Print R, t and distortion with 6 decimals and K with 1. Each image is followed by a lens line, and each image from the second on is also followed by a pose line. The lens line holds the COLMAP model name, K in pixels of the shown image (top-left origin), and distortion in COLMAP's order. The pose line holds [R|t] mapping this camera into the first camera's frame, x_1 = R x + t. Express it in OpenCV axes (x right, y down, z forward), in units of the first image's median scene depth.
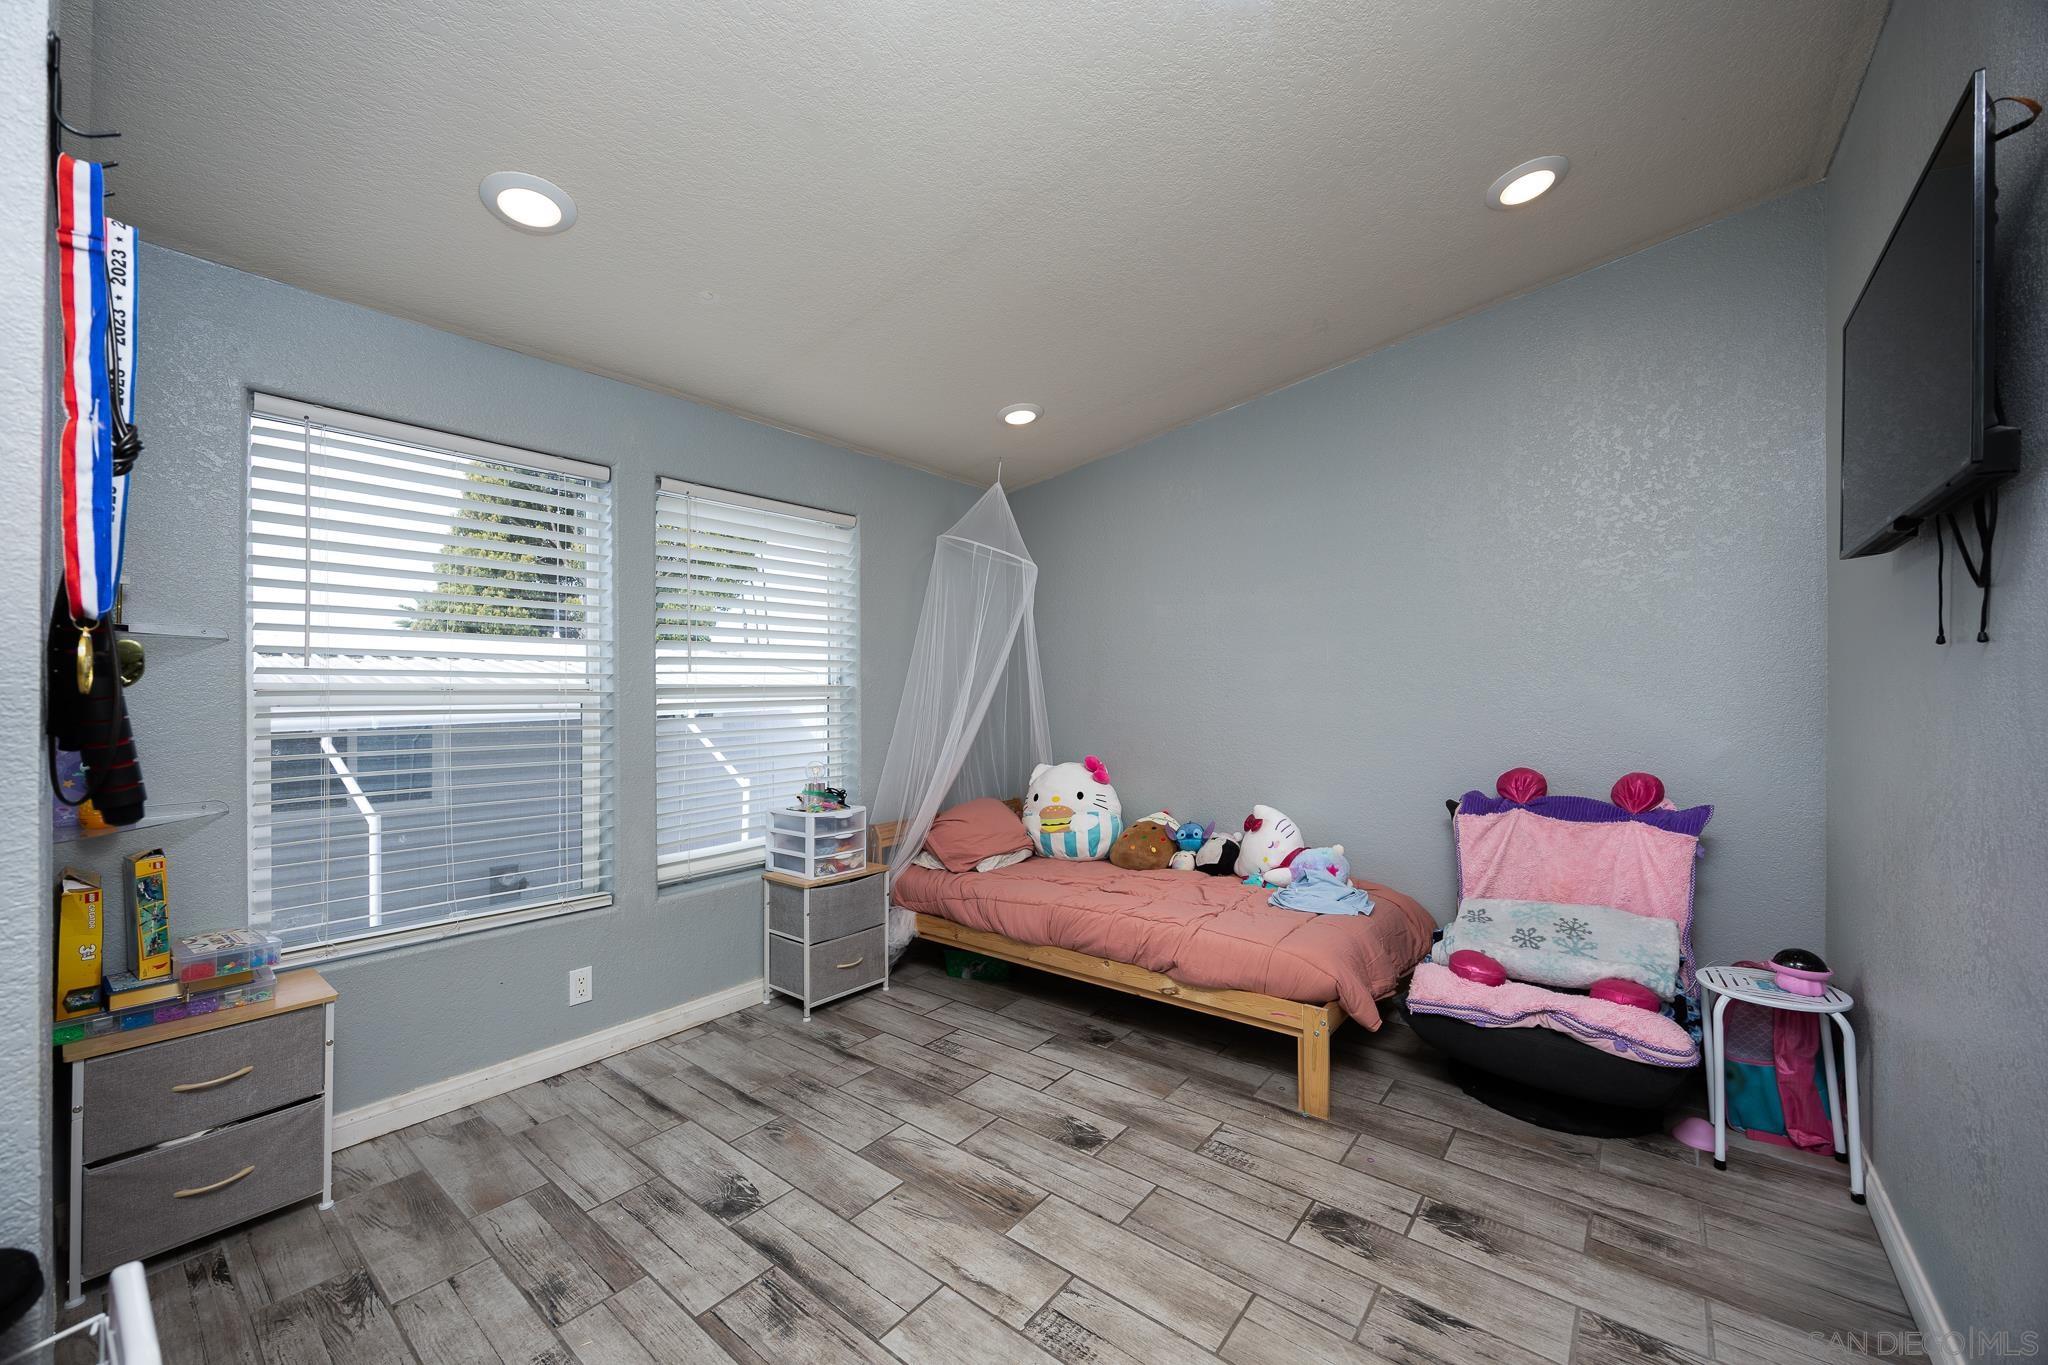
lens RADIAL K [[782.0, 0, 1027.9], [0, 782.0, 687.9], [0, 0, 1]] dist [-0.003351, 0.000246]
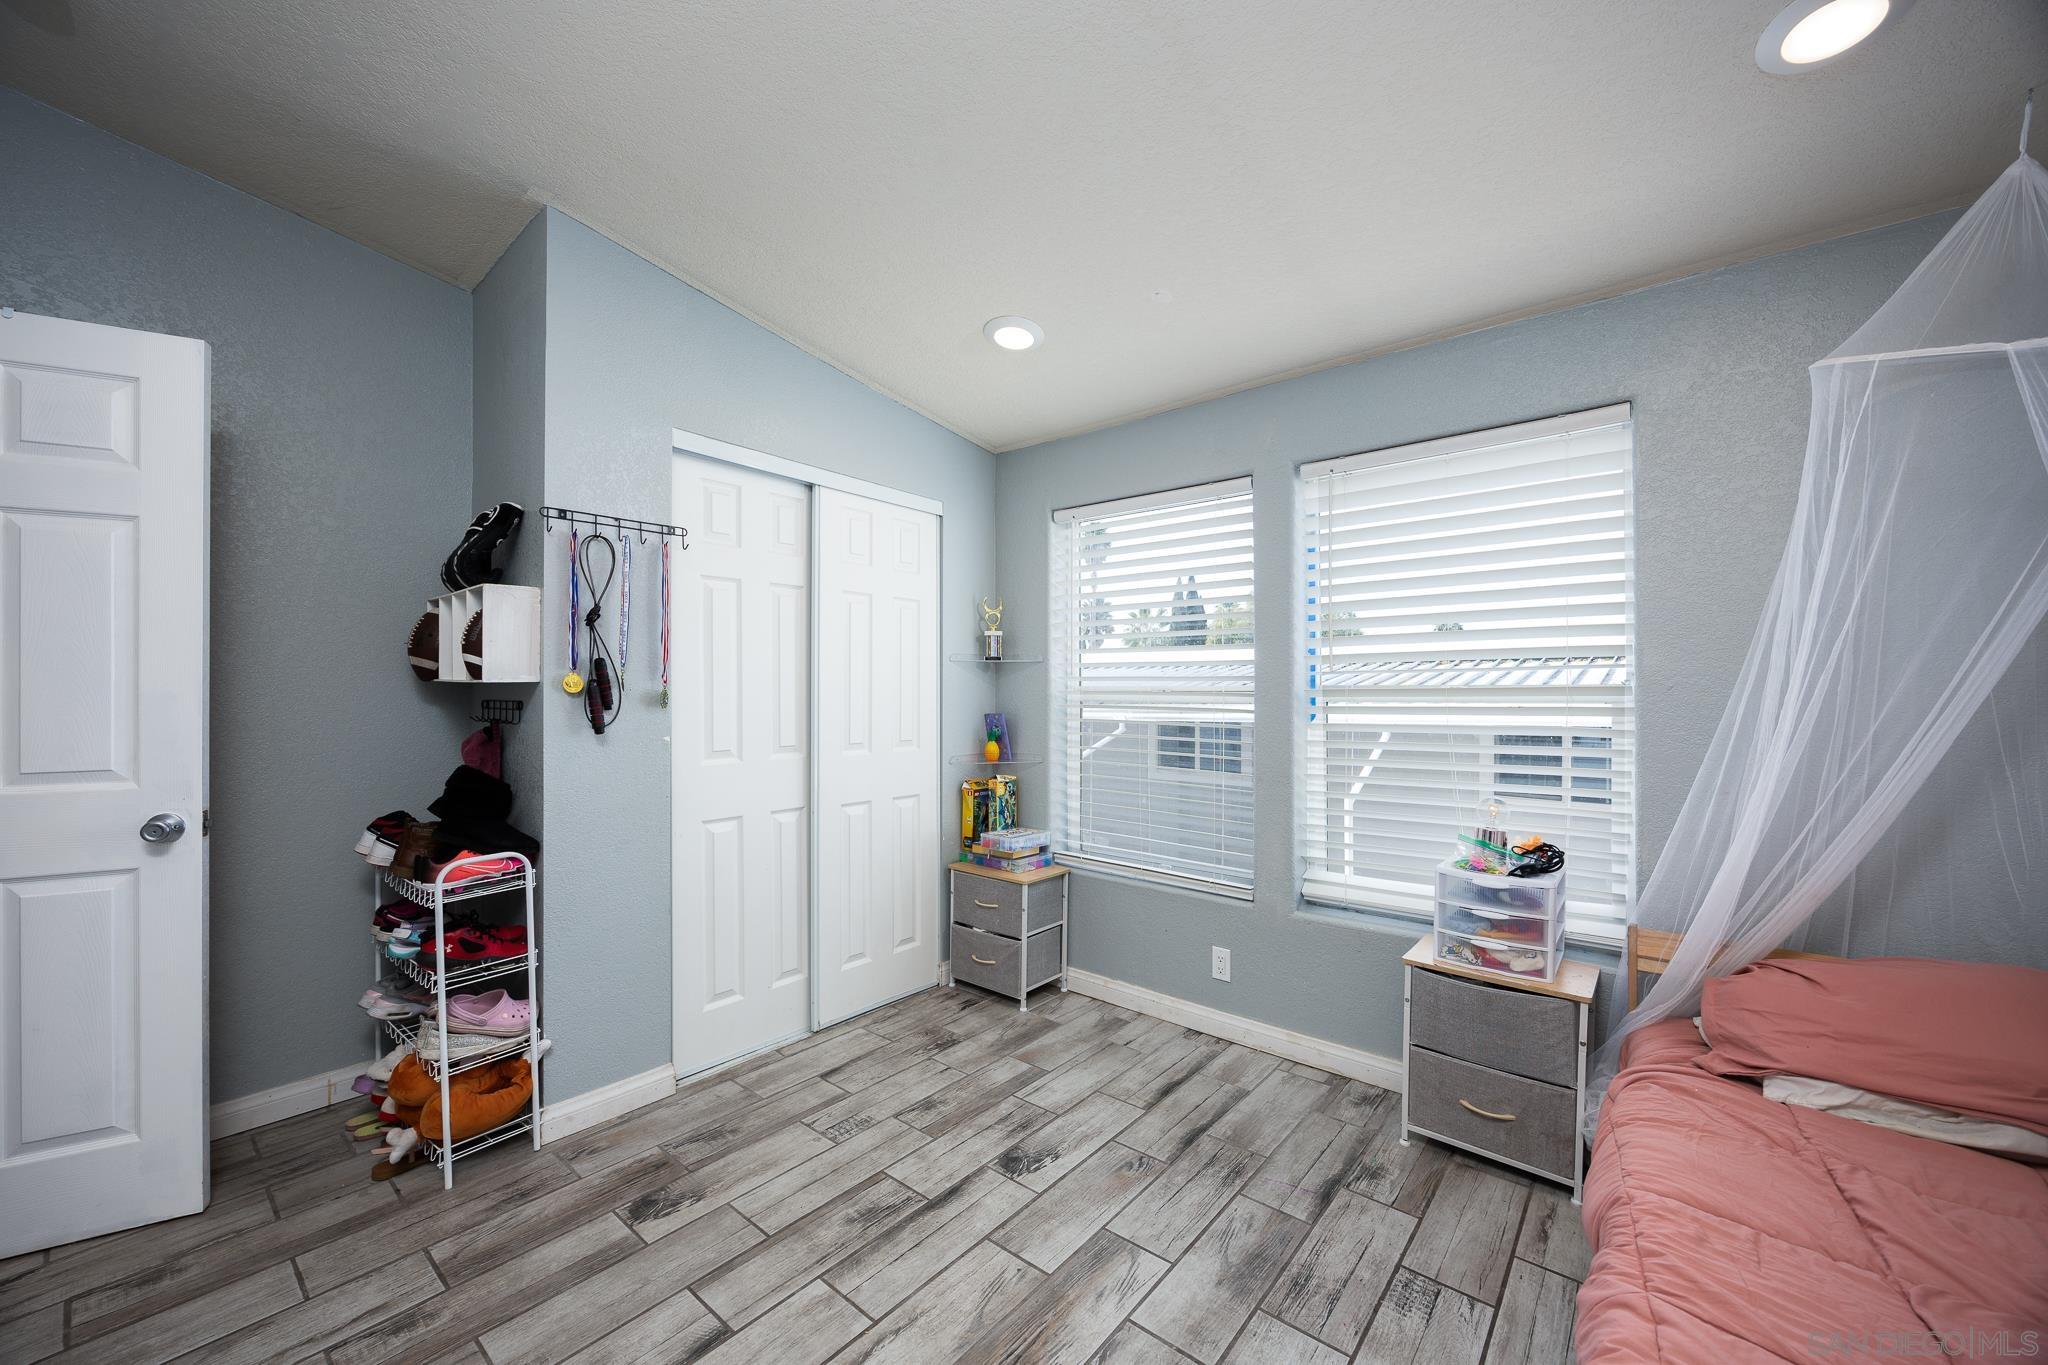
lens RADIAL K [[782.0, 0, 1024.1], [0, 782.0, 691.4], [0, 0, 1]] dist [-0.003351, 0.000246]
pose [[-0.028946, 0.001810, -0.999579, 0.577816], [0.002471, 0.999995, 0.001739, 0.000233], [0.999578, -0.002420, -0.028950, 0.842511]]
